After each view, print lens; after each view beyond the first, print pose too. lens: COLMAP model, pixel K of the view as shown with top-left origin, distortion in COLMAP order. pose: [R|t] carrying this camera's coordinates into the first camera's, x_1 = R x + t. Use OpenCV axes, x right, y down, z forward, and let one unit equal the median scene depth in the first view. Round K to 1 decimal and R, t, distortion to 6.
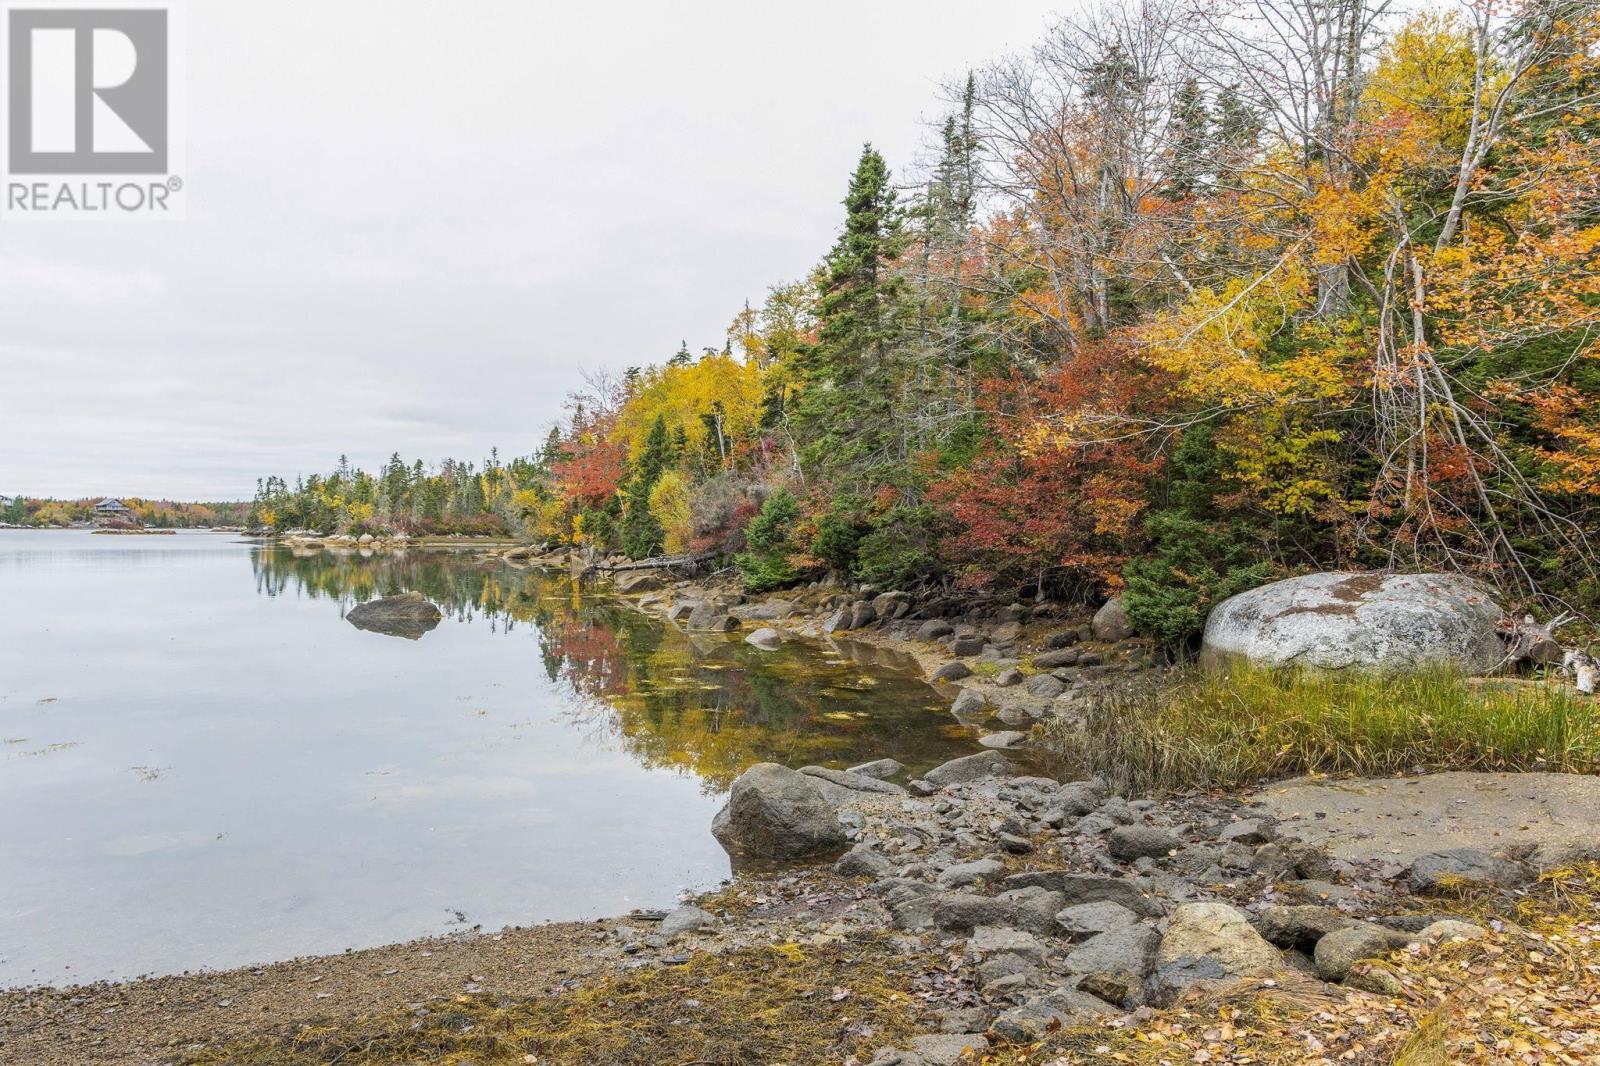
lens RADIAL K [[1013.2, 0, 800.0], [0, 1013.2, 533.0], [0, 0, 1]] dist [-0.005891, 0.001311]
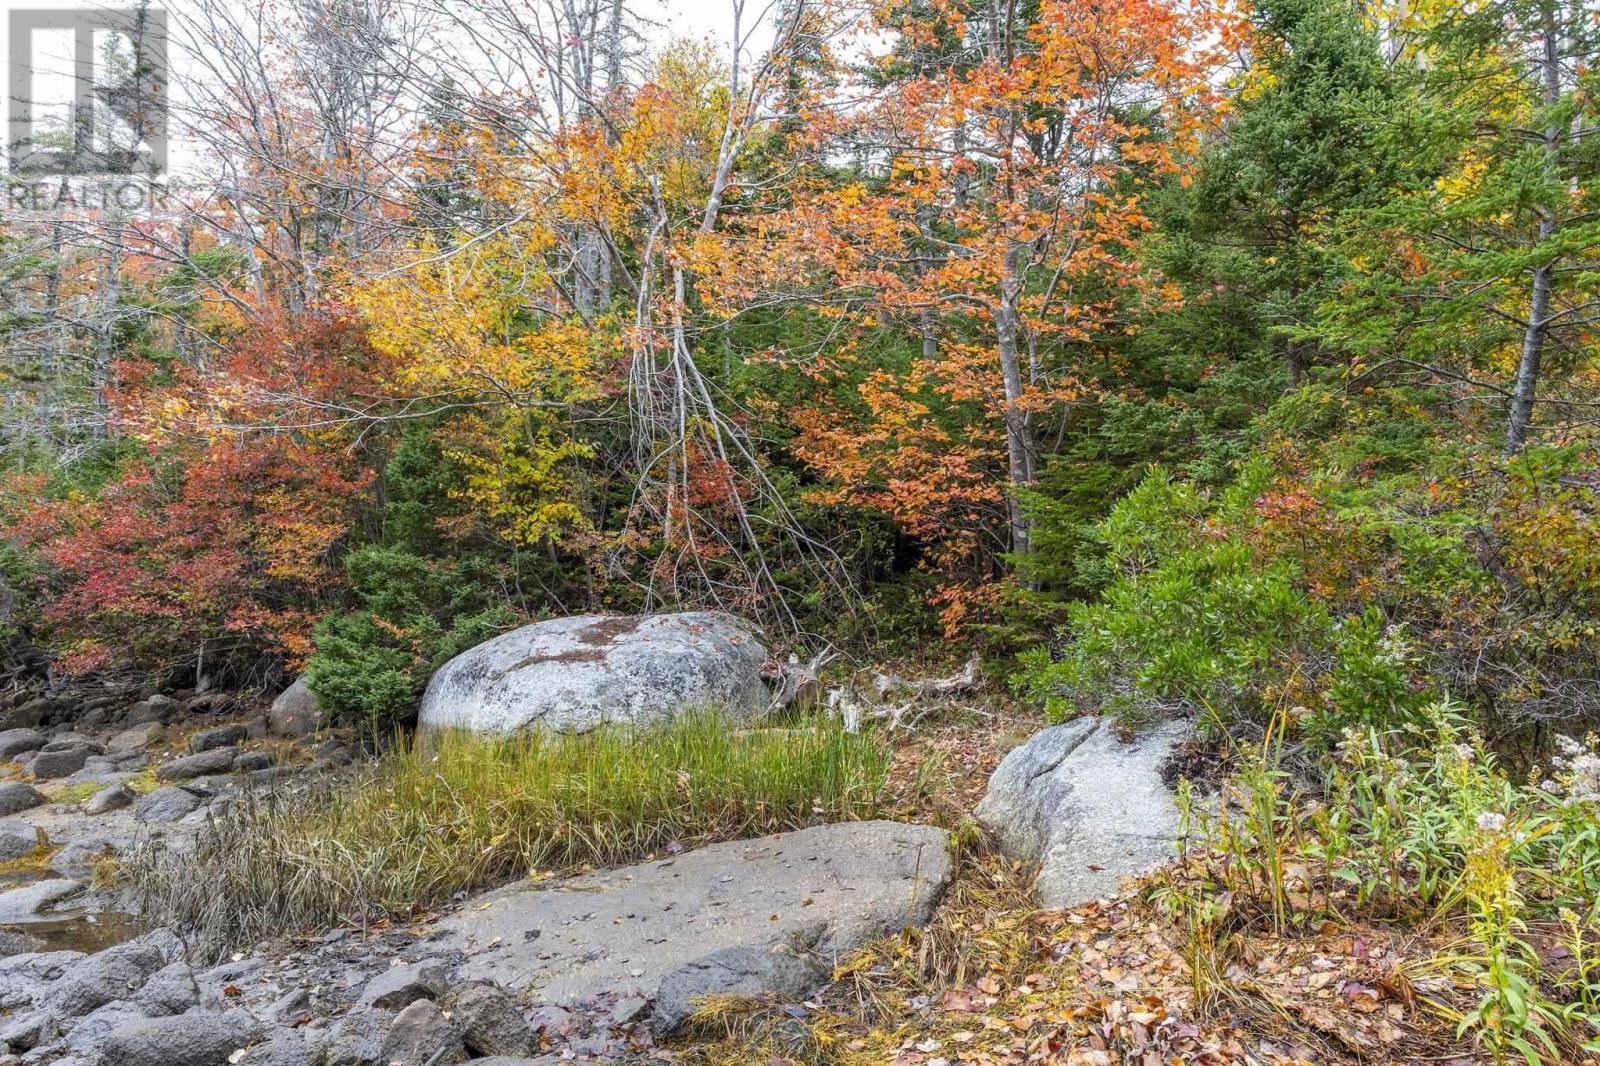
lens RADIAL K [[1215.0, 0, 800.0], [0, 1215.0, 533.0], [0, 0, 1]] dist [0.003816, 0.001368]
pose [[0.800889, 0.038317, 0.597585, 0.076842], [0.014251, 0.996448, -0.082992, 0.039501], [-0.598643, 0.074984, 0.797499, 0.118045]]
